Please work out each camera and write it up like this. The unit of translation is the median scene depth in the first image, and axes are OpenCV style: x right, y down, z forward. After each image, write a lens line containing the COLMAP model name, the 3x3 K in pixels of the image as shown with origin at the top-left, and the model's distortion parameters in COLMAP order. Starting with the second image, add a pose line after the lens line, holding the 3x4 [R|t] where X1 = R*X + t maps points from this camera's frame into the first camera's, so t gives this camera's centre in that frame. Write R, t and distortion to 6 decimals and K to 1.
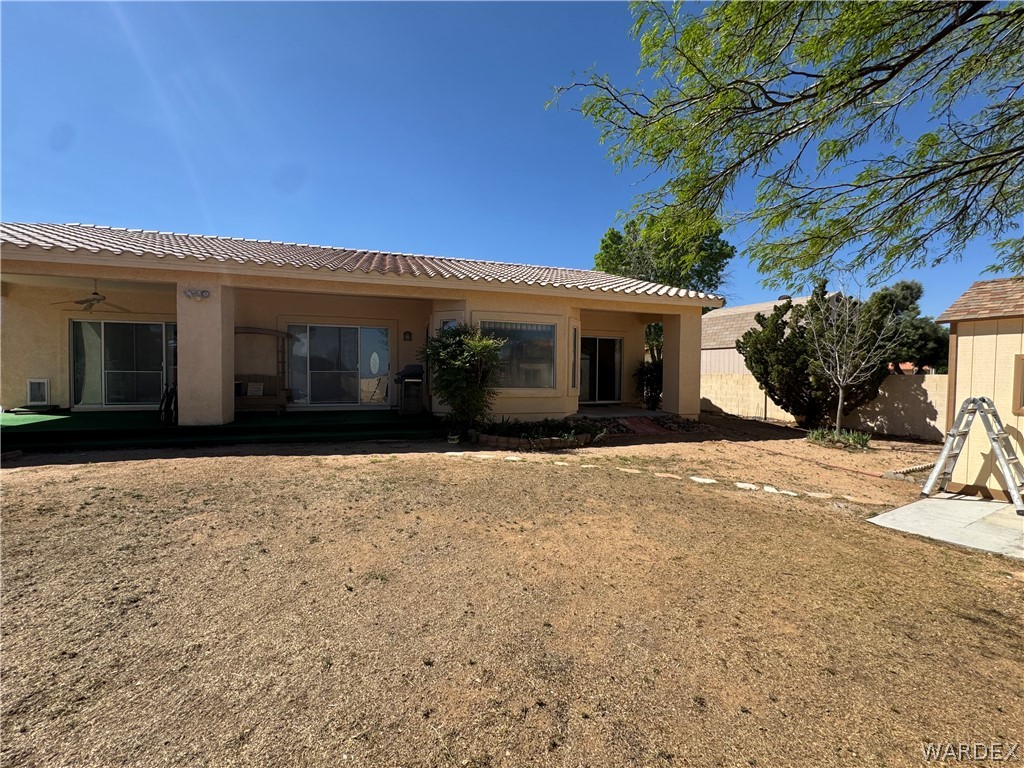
lens RADIAL K [[409.6, 0, 514.8], [0, 409.6, 382.8], [0, 0, 1]] dist [-0.003976, 0.000850]
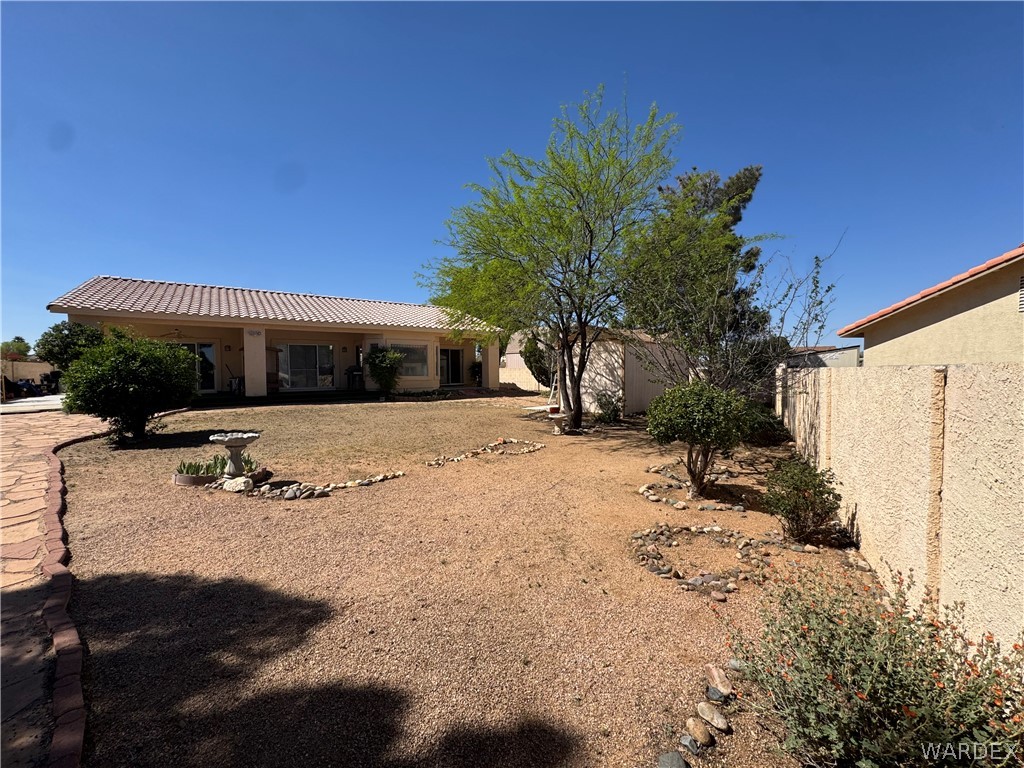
lens RADIAL K [[409.6, 0, 510.4], [0, 409.6, 383.1], [0, 0, 1]] dist [-0.003976, 0.000850]
pose [[0.950944, -0.026721, 0.308208, -0.138135], [0.023264, 0.999619, 0.014886, 0.028141], [-0.308489, -0.006985, 0.951202, -1.058281]]
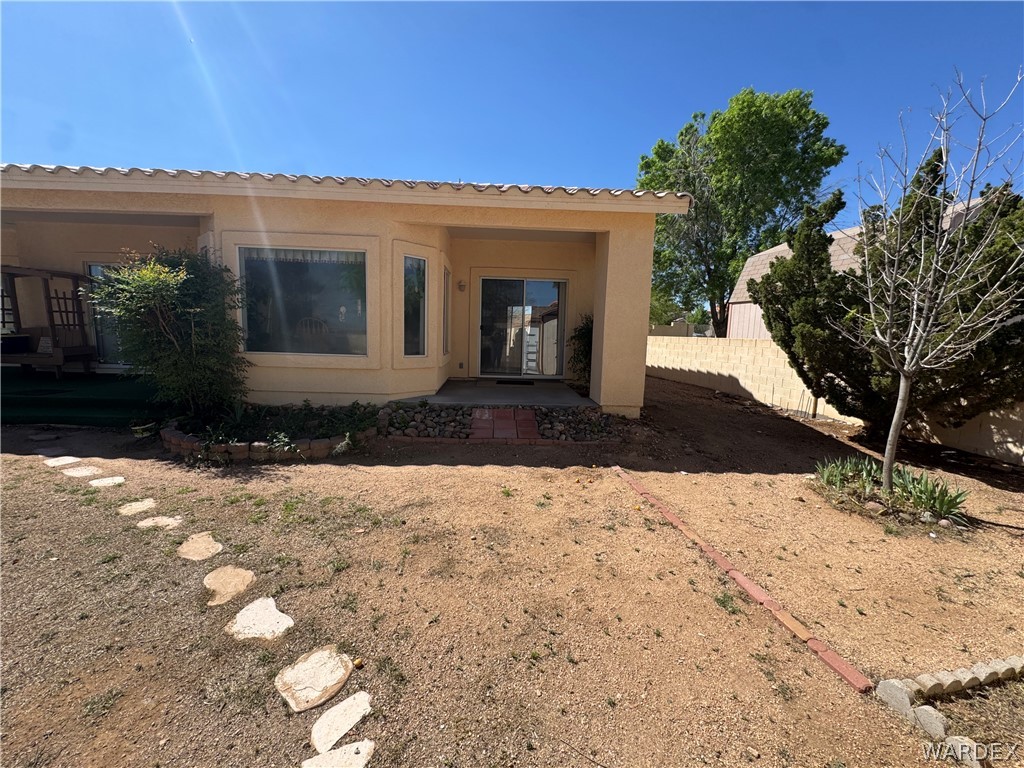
lens RADIAL K [[409.6, 0, 513.5], [0, 409.6, 387.4], [0, 0, 1]] dist [-0.003976, 0.000850]
pose [[0.966989, 0.050625, -0.249739, 0.458620], [-0.024160, 0.993866, 0.107920, -0.010767], [0.253671, -0.098323, 0.962280, 0.432674]]
